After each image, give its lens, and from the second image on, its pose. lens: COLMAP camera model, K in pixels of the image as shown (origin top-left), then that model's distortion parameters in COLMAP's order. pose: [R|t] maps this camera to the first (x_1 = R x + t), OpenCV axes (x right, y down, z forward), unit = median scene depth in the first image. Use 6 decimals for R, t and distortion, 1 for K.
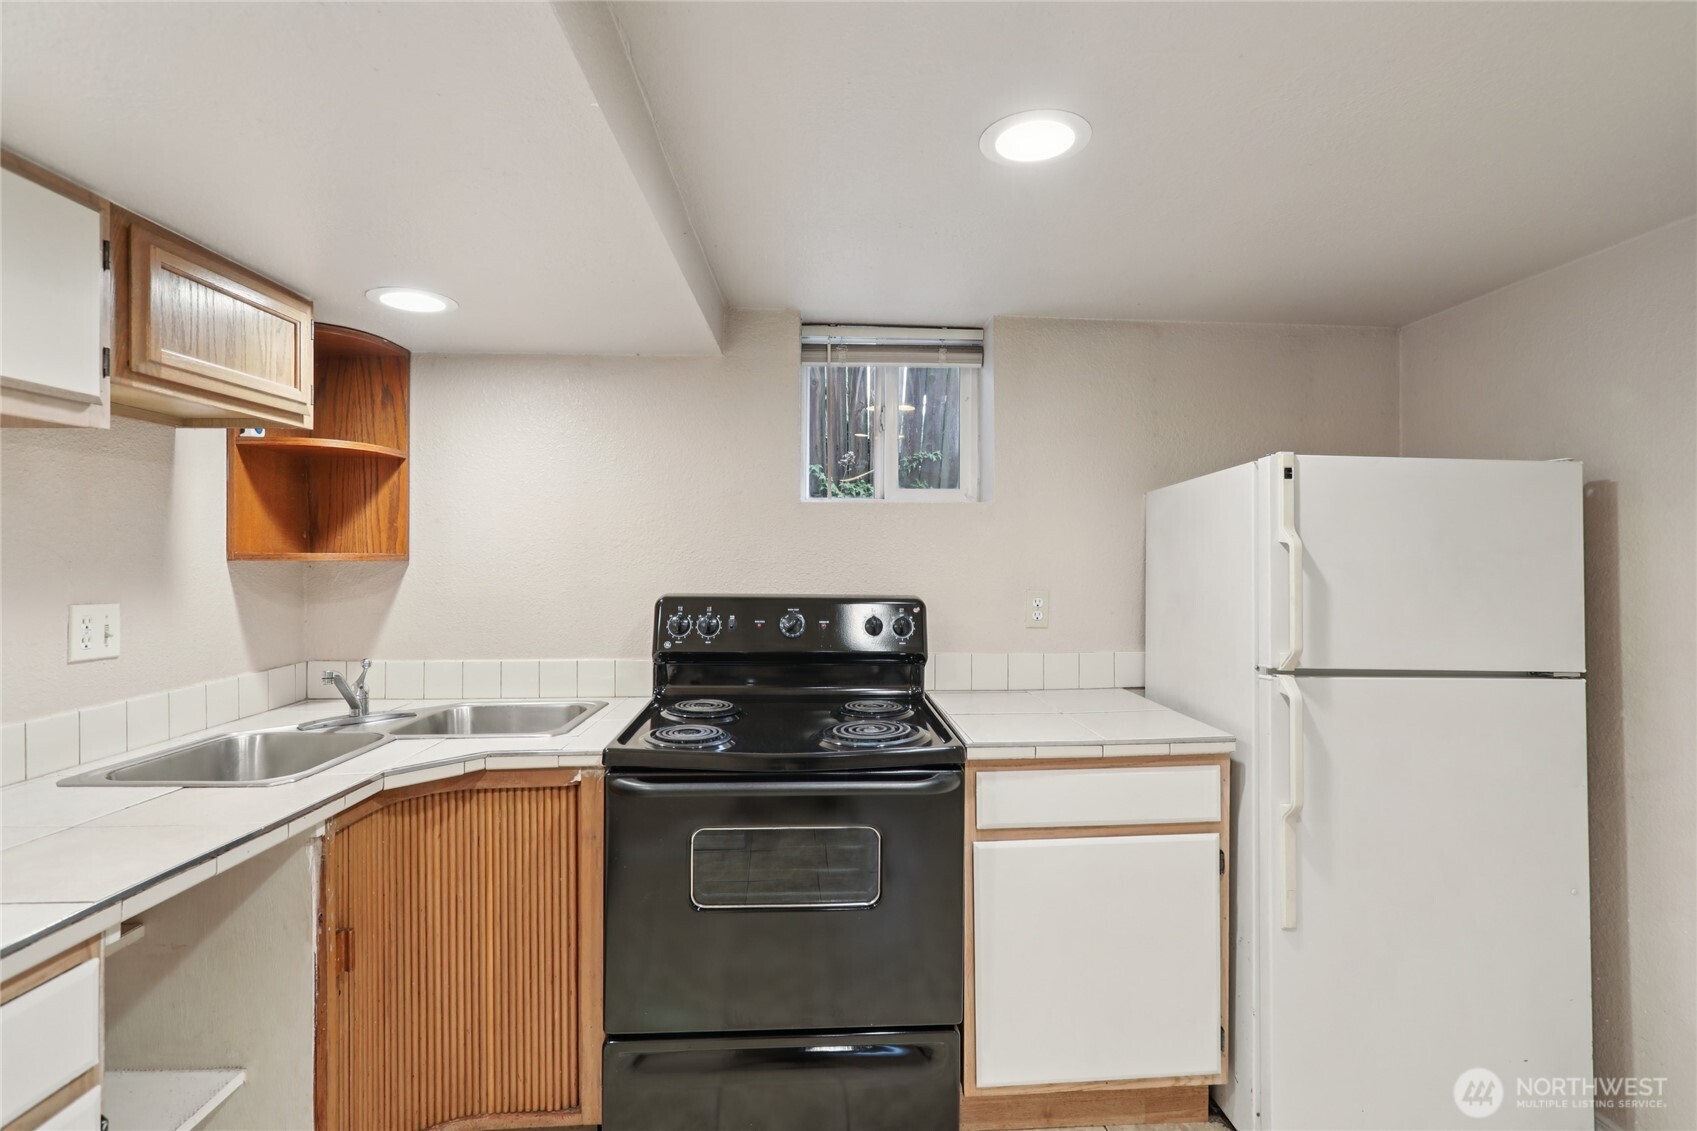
lens RADIAL K [[804.8, 0, 857.7], [0, 804.8, 560.6], [0, 0, 1]] dist [-0.010069, 0.003788]
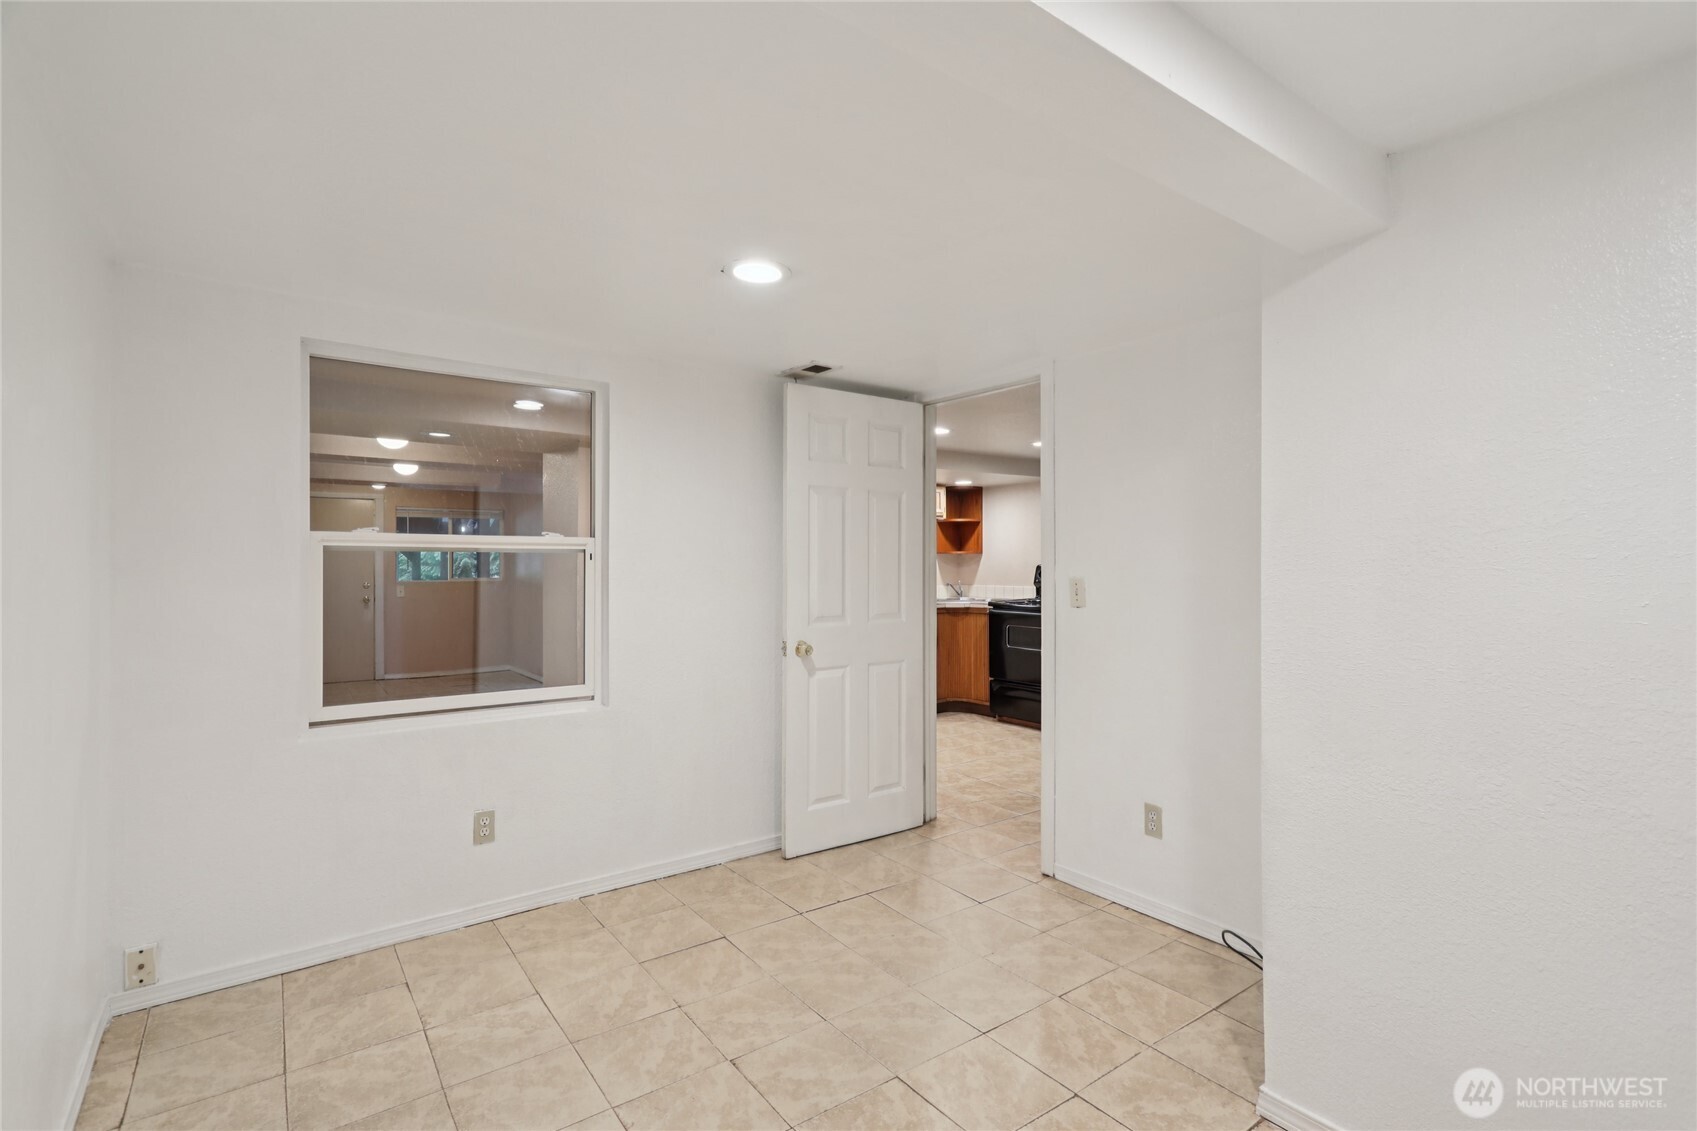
lens RADIAL K [[804.8, 0, 849.9], [0, 804.8, 559.0], [0, 0, 1]] dist [-0.010069, 0.003788]
pose [[0.558897, -0.005800, -0.829217, 1.875452], [0.006412, 0.999976, -0.002672, 0.027601], [0.829212, -0.003824, 0.558921, -1.267508]]
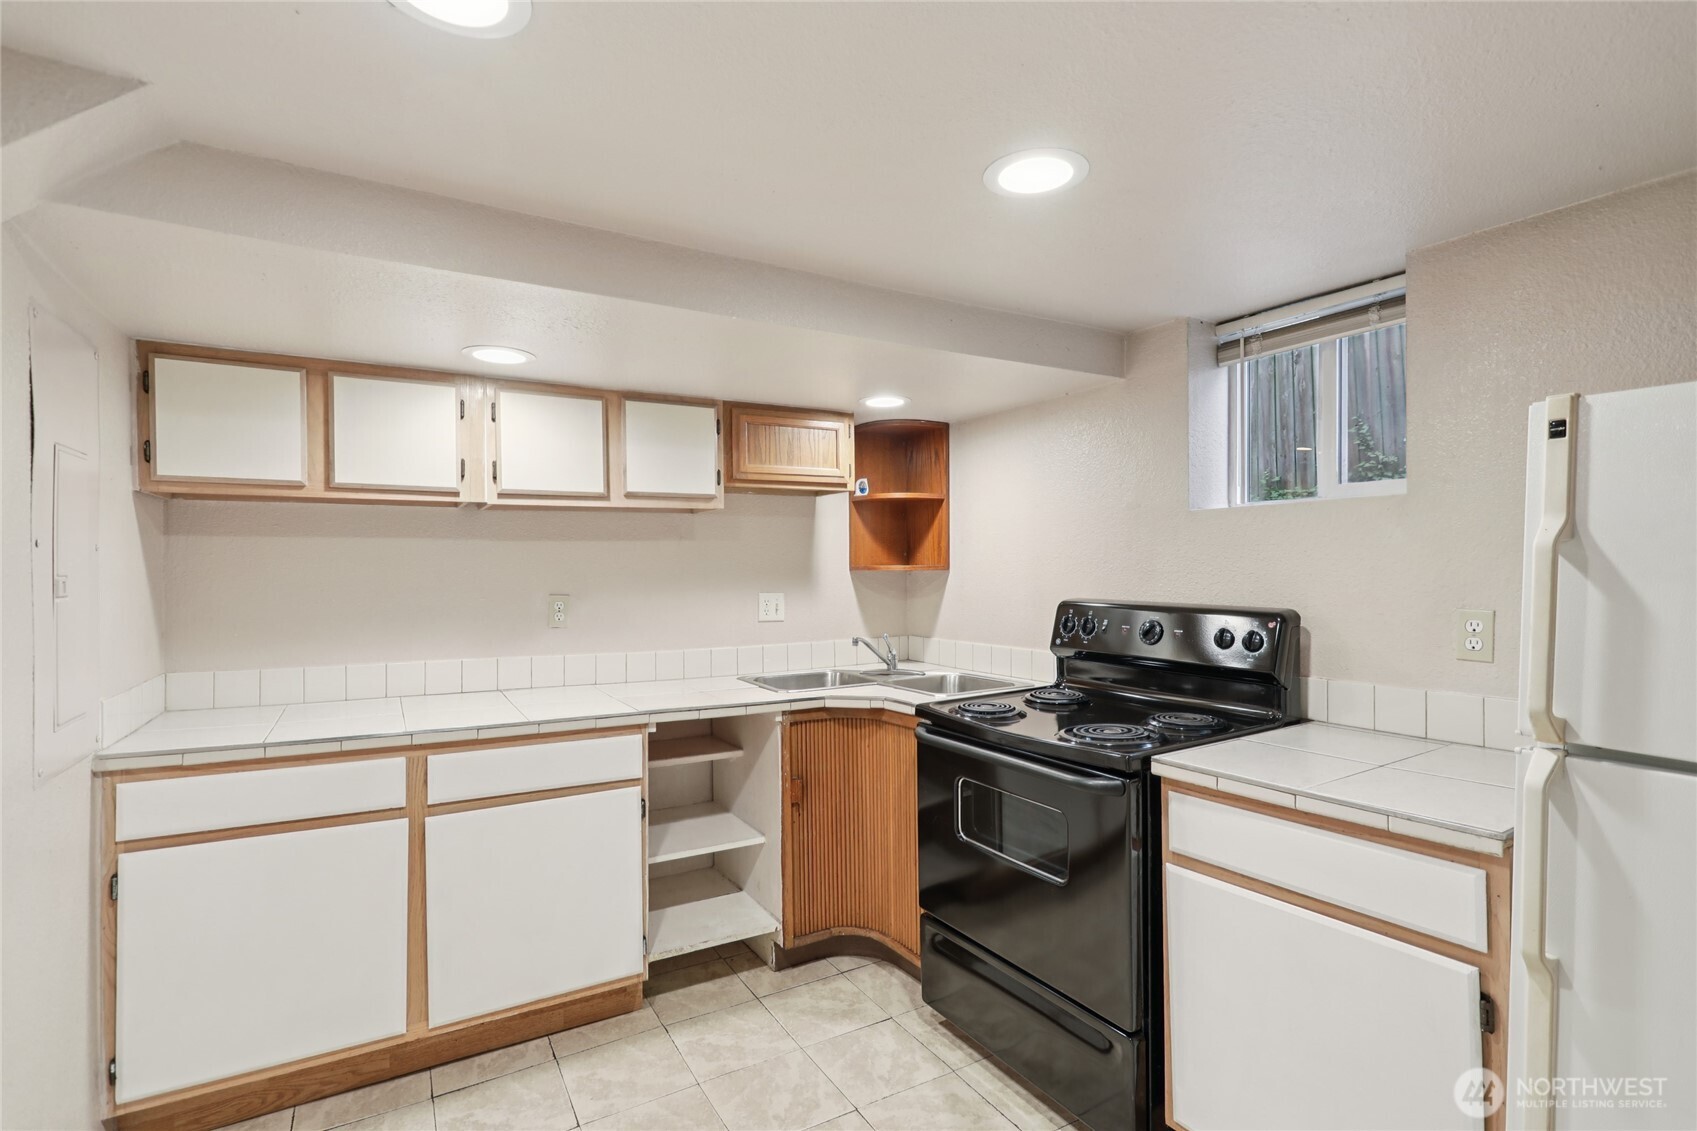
lens RADIAL K [[804.8, 0, 838.6], [0, 804.8, 576.0], [0, 0, 1]] dist [-0.010069, 0.003788]
pose [[0.468062, 0.004676, -0.883683, 0.651361], [0.003082, 0.999971, 0.006923, -0.000290], [0.883690, -0.005964, 0.468034, 0.166517]]
